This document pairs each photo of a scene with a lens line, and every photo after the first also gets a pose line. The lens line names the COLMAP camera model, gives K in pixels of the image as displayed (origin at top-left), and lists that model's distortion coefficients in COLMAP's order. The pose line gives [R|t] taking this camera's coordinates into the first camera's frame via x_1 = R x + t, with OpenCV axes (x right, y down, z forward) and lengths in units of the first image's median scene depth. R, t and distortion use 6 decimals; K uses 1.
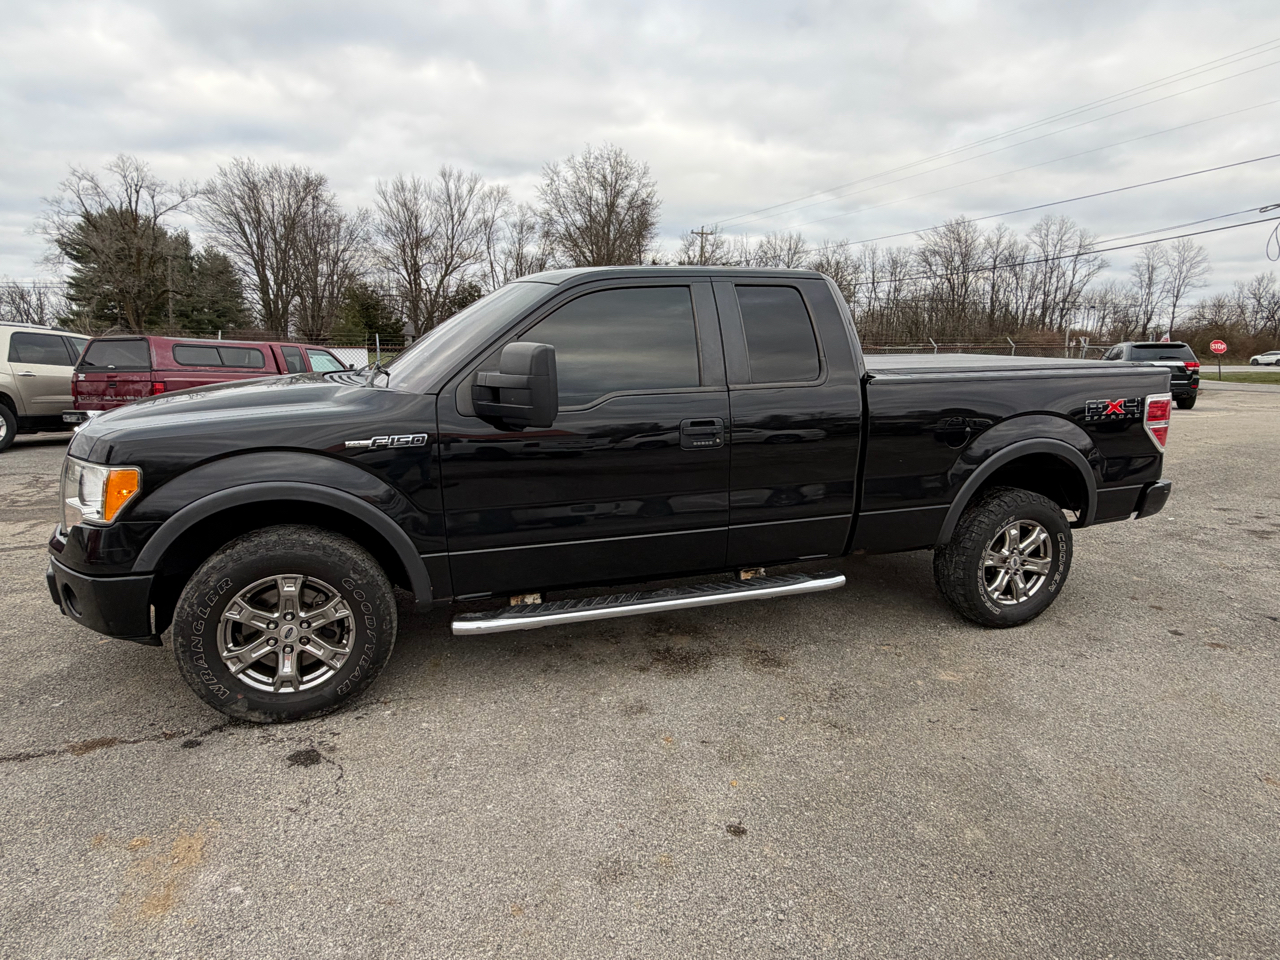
lens RADIAL K [[735.1, 0, 641.1], [0, 735.1, 454.2], [0, 0, 1]] dist [-0.000255, 0.000500]
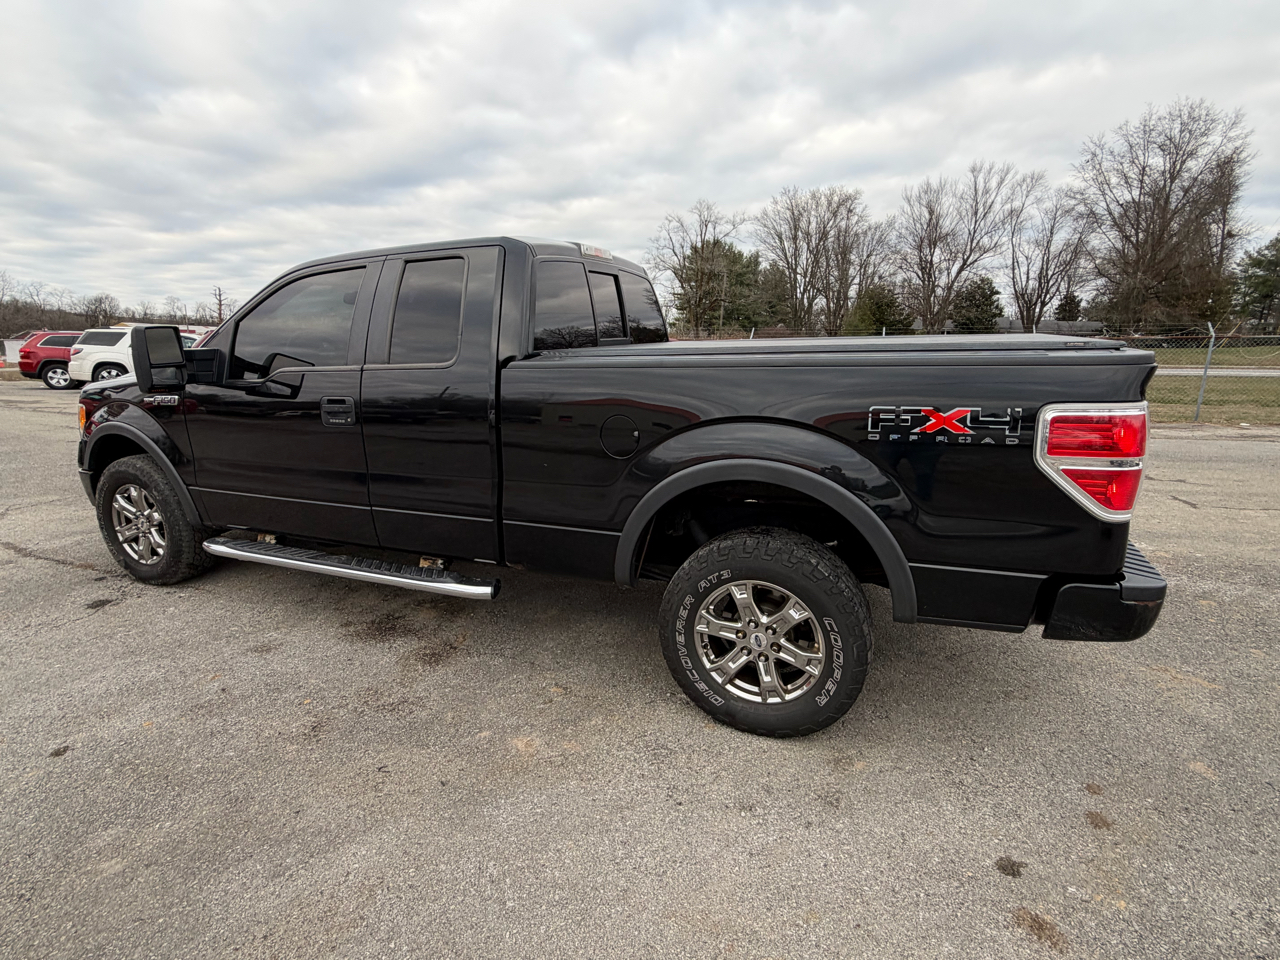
lens RADIAL K [[652.6, 0, 636.4], [0, 652.6, 461.1], [0, 0, 1]] dist [-0.000429, 0.000262]
pose [[0.738215, 0.112891, -0.665052, 0.755535], [-0.088941, 0.993579, 0.069932, -0.045169], [0.668676, 0.007525, 0.743516, 0.452432]]
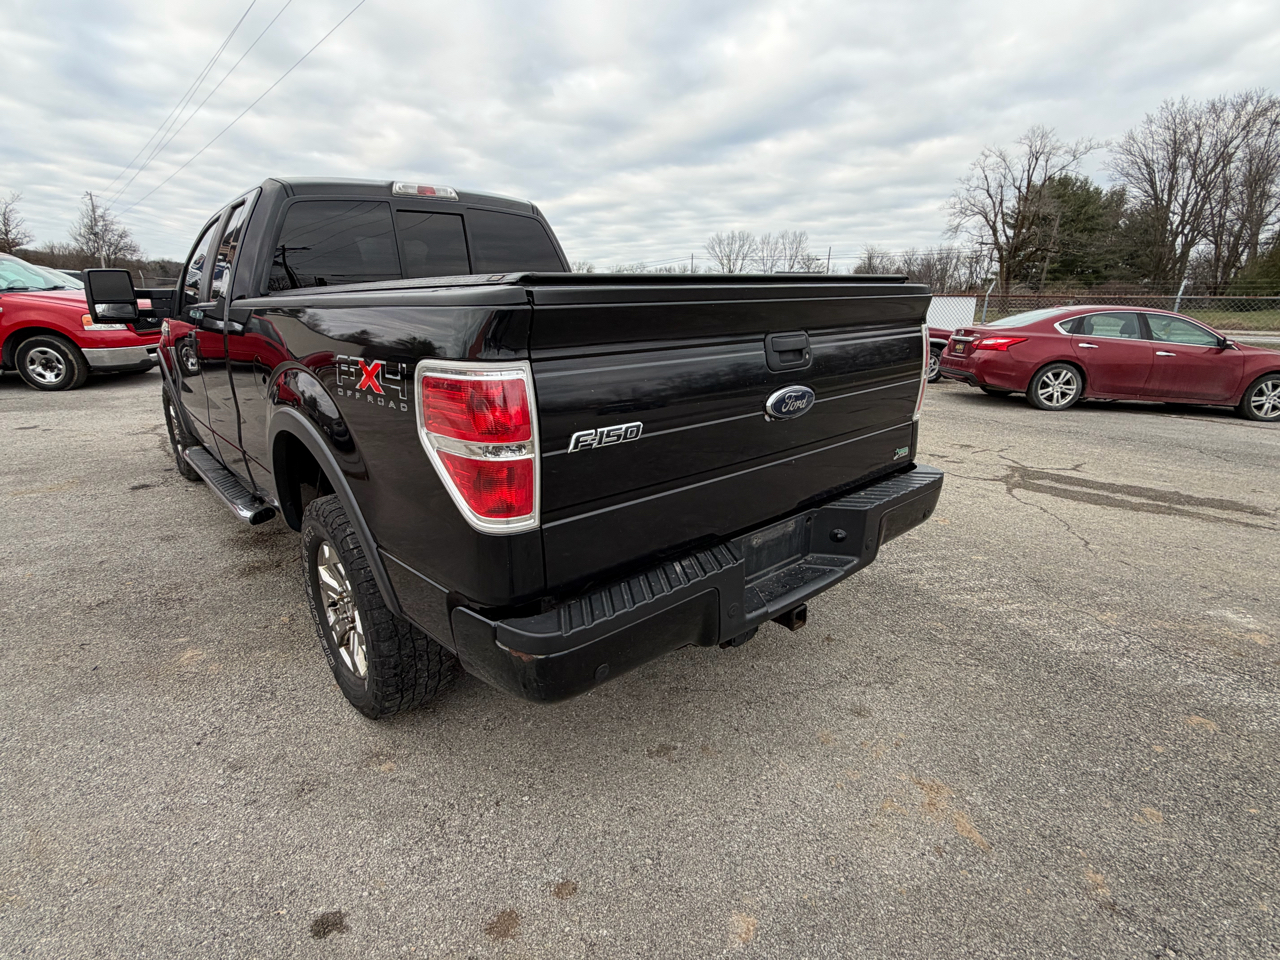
lens RADIAL K [[653.9, 0, 634.1], [0, 653.9, 462.3], [0, 0, 1]] dist [0.000129, 0.000212]
pose [[0.376225, 0.223942, -0.899057, 1.004012], [-0.138369, 0.973049, 0.184470, -0.101966], [0.916138, 0.055000, 0.397073, 0.934166]]
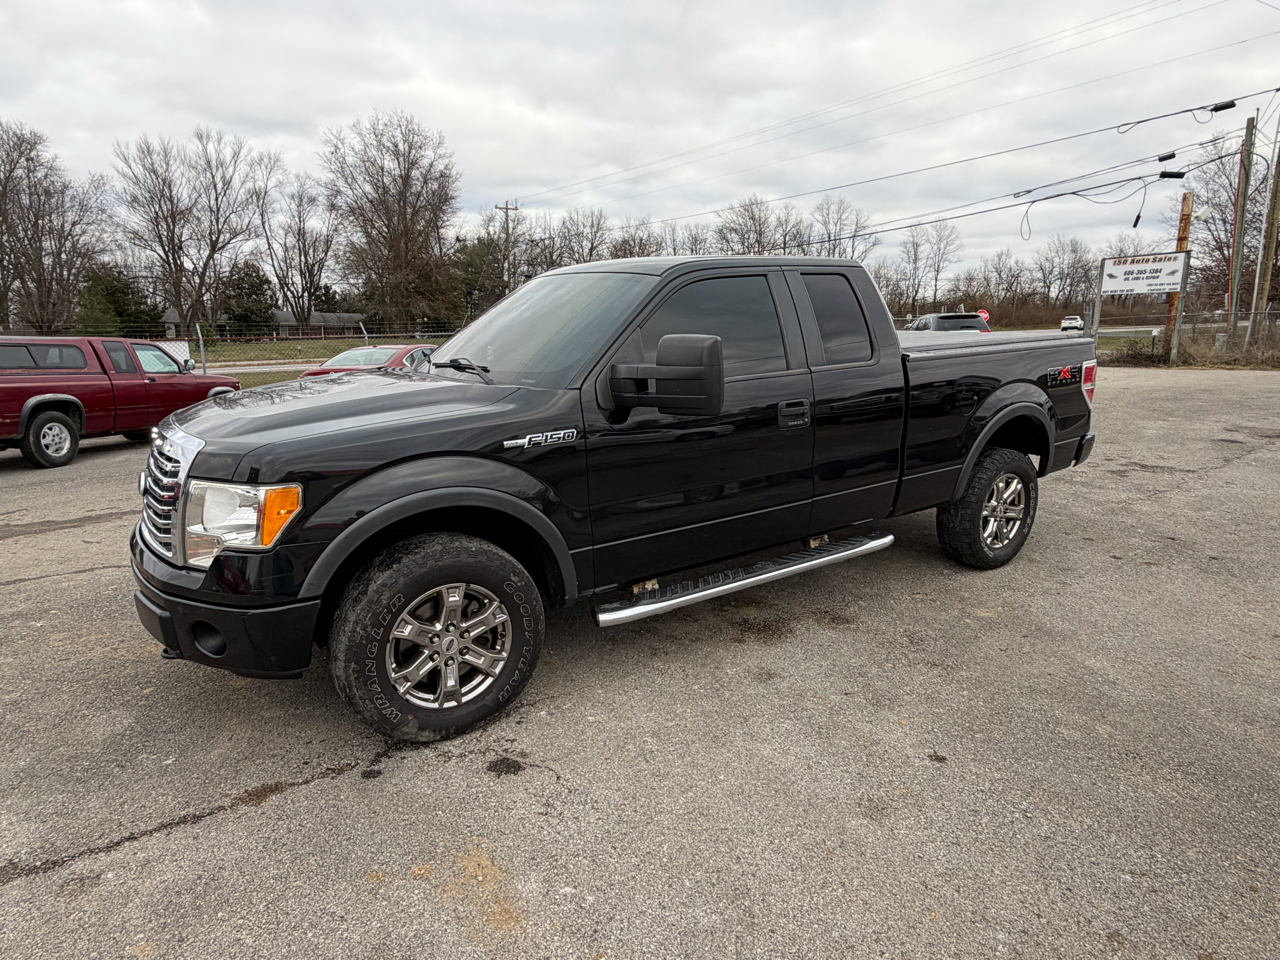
lens RADIAL K [[755.6, 0, 639.2], [0, 755.6, 454.2], [0, 0, 1]] dist [-0.000193, 0.000711]
pose [[0.966349, -0.067851, 0.248123, -0.310184], [0.062176, 0.997595, 0.030644, -0.013113], [-0.249606, -0.014186, 0.968244, -0.007662]]
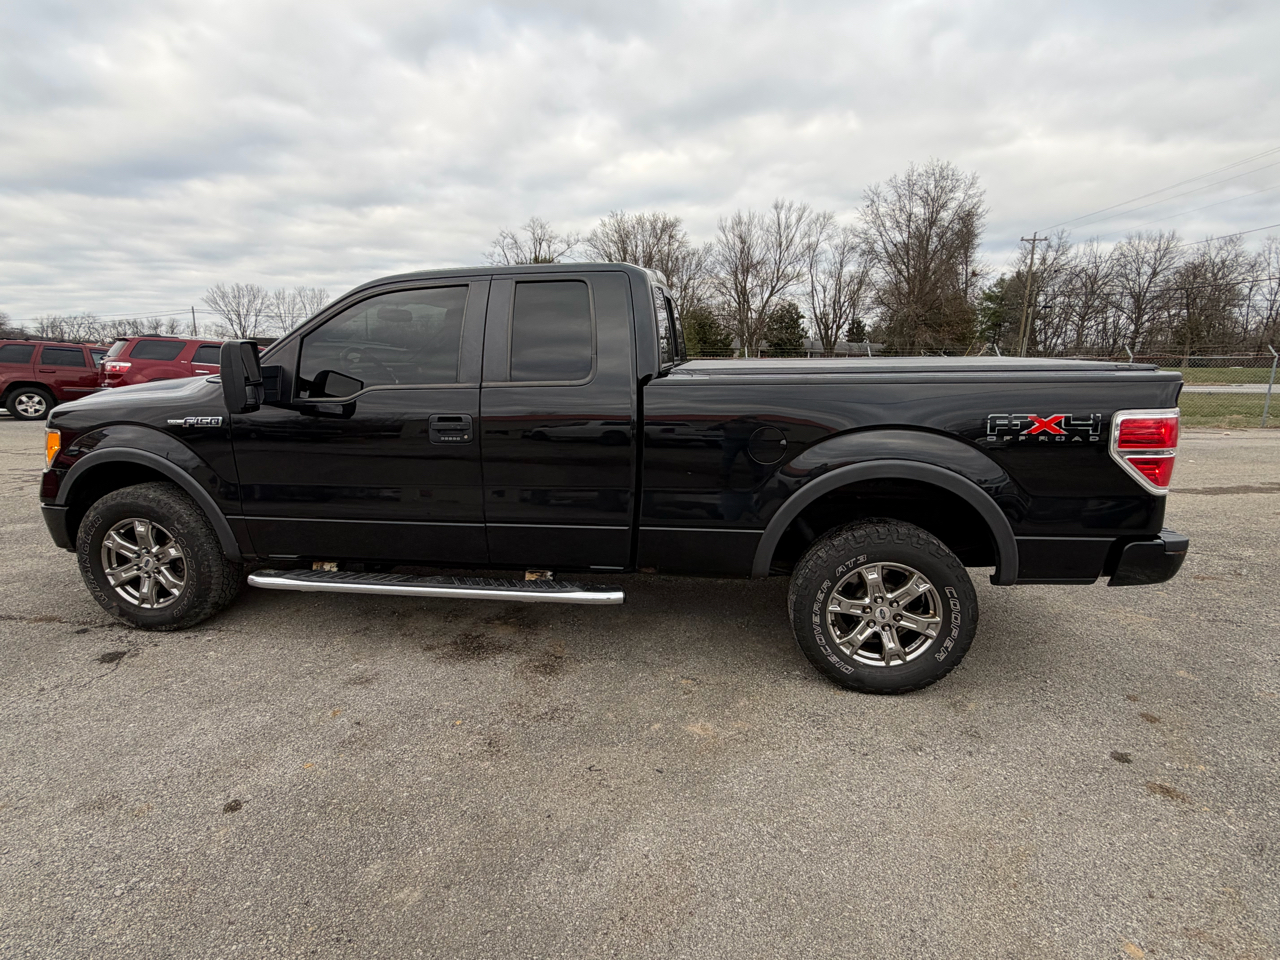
lens RADIAL K [[652.1, 0, 637.4], [0, 652.1, 459.5], [0, 0, 1]] dist [-0.000346, 0.000335]
pose [[0.888633, 0.068105, -0.453534, 0.546712], [-0.064816, 0.997636, 0.022813, -0.017743], [0.454015, 0.009124, 0.890947, 0.234020]]
